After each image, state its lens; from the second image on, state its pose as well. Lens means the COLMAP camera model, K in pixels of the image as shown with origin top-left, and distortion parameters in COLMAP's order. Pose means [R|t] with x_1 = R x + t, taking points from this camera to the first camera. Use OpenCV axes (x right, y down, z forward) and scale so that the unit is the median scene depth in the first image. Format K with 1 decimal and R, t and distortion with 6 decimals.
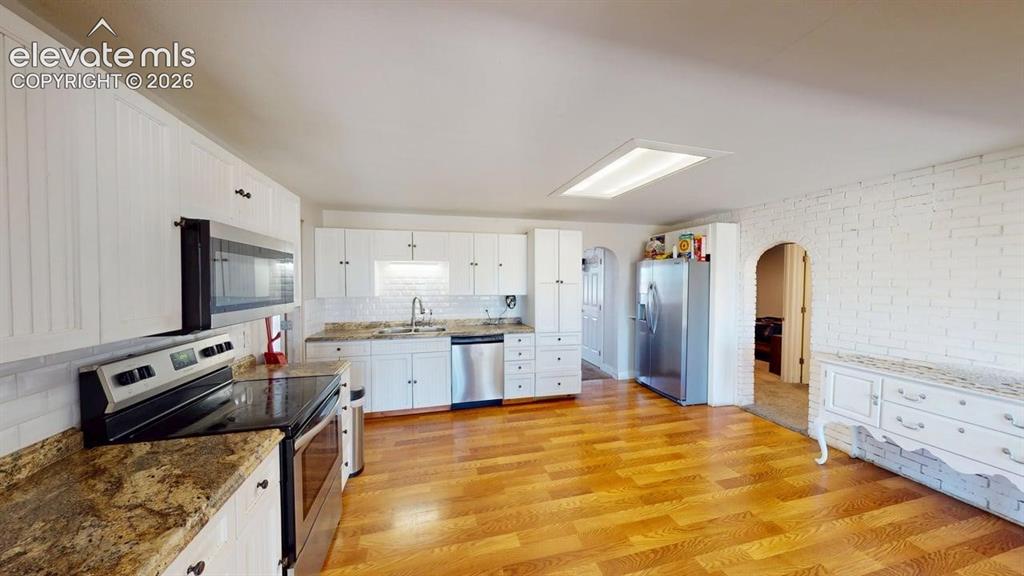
lens RADIAL K [[324.2, 0, 512.2], [0, 324.2, 285.6], [0, 0, 1]] dist [-0.000975, 0.000131]
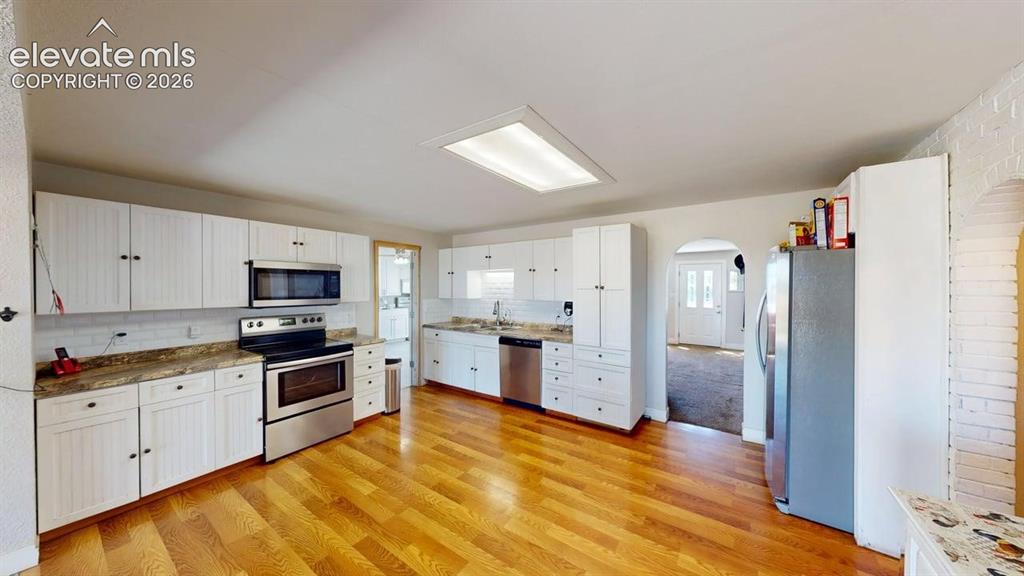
lens RADIAL K [[324.2, 0, 515.0], [0, 324.2, 288.9], [0, 0, 1]] dist [-0.000975, 0.000131]
pose [[0.652639, 0.007881, -0.757628, 0.667229], [-0.011929, 0.999929, 0.000125, -0.006252], [0.757575, 0.008956, 0.652687, 0.295819]]
